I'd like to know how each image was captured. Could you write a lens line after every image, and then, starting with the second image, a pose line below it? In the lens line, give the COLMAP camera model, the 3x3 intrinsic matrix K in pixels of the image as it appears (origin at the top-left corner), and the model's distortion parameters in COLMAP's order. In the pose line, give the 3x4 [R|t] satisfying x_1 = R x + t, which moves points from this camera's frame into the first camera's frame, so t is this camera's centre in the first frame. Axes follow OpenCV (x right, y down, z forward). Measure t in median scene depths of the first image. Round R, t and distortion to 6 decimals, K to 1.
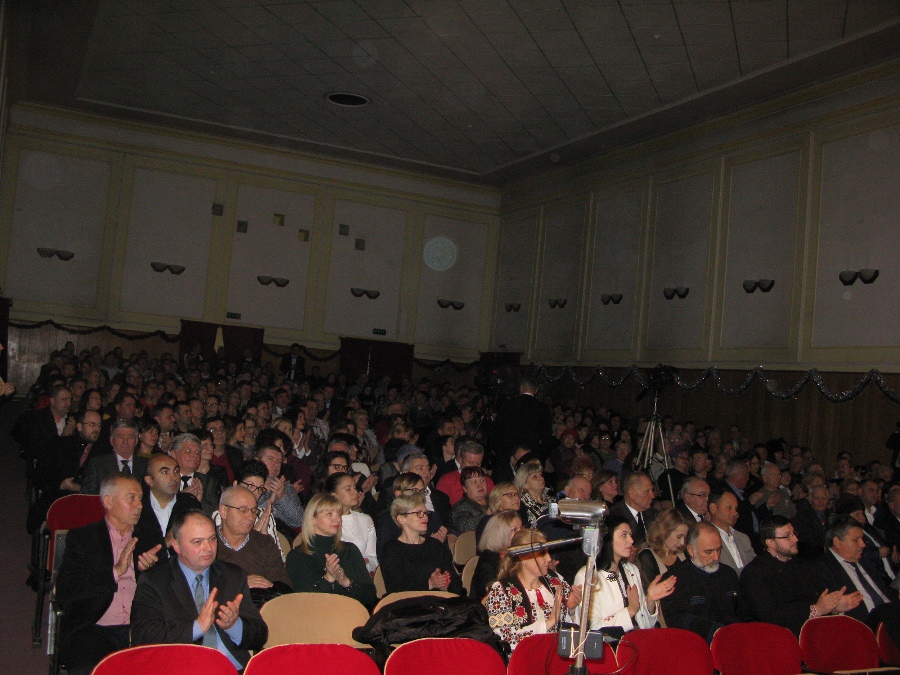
lens RADIAL K [[971.3, 0, 455.8], [0, 971.3, 333.6], [0, 0, 1]] dist [-0.118405, 0.000000]
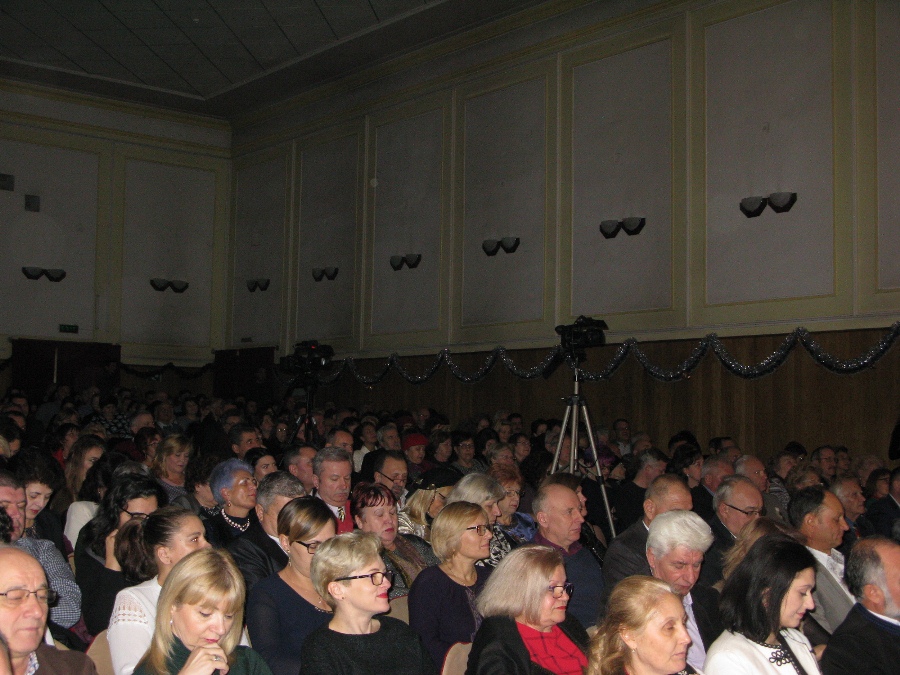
lens RADIAL K [[1246.1, 0, 442.0], [0, 1246.1, 338.8], [0, 0, 1]] dist [-0.026808, 0.000000]
pose [[0.970169, -0.055671, 0.235951, -0.039659], [0.055227, 0.998438, 0.008495, 0.016960], [-0.236056, 0.004789, 0.971728, 0.100981]]
